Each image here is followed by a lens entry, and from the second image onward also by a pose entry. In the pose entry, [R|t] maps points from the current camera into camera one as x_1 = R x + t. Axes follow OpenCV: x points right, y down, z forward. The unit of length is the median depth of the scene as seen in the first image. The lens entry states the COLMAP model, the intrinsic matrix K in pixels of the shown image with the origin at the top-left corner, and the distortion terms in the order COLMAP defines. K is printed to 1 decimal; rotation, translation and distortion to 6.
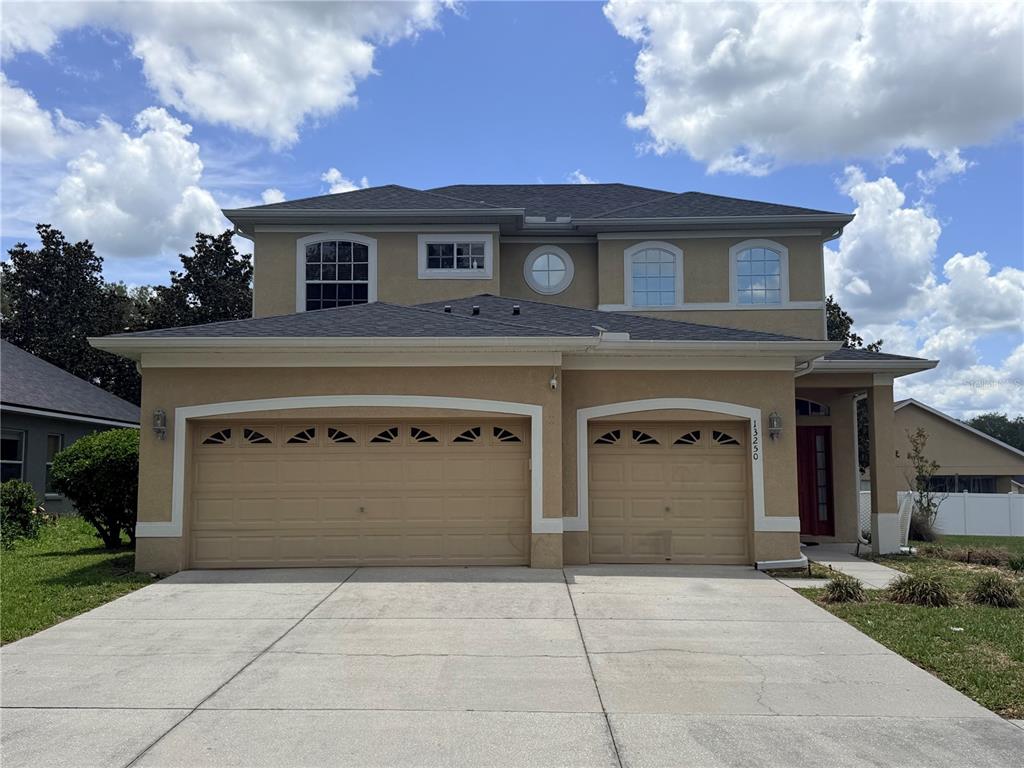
lens RADIAL K [[1050.7, 0, 522.1], [0, 1050.7, 382.8], [0, 0, 1]] dist [0.031003, 0.000000]
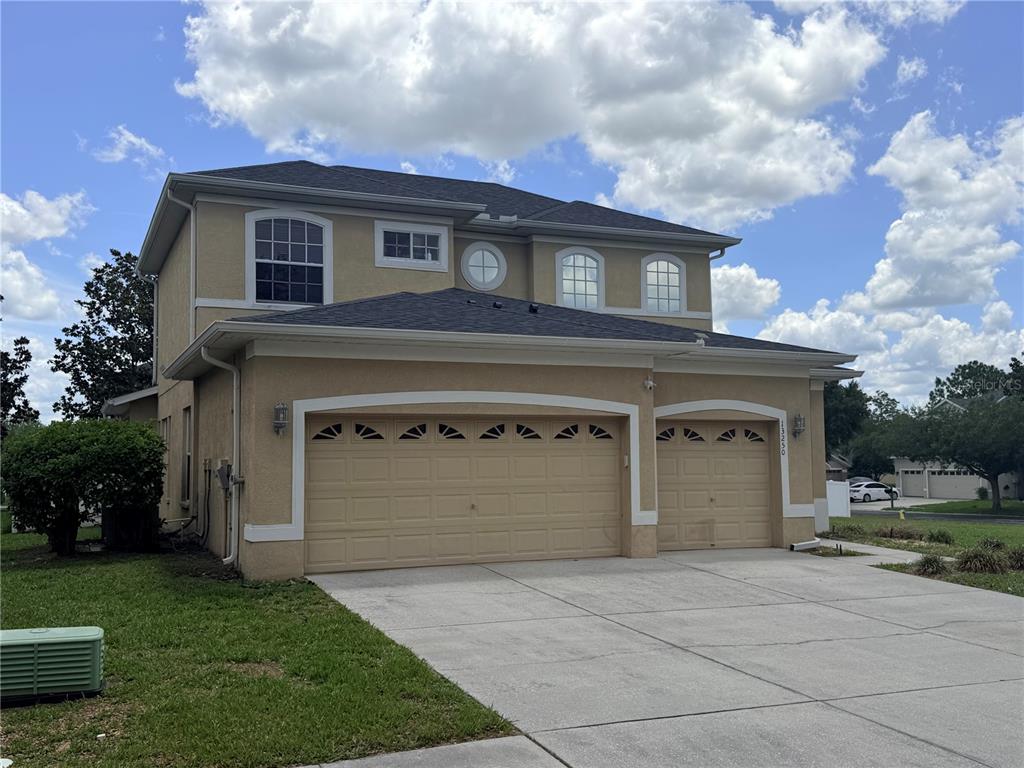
lens RADIAL K [[1050.7, 0, 544.9], [0, 1050.7, 395.4], [0, 0, 1]] dist [0.031003, 0.000000]
pose [[0.902424, 0.022442, 0.430265, -0.496032], [-0.033151, 0.999299, 0.017407, -0.003175], [-0.429573, -0.029972, 0.902535, 0.077487]]
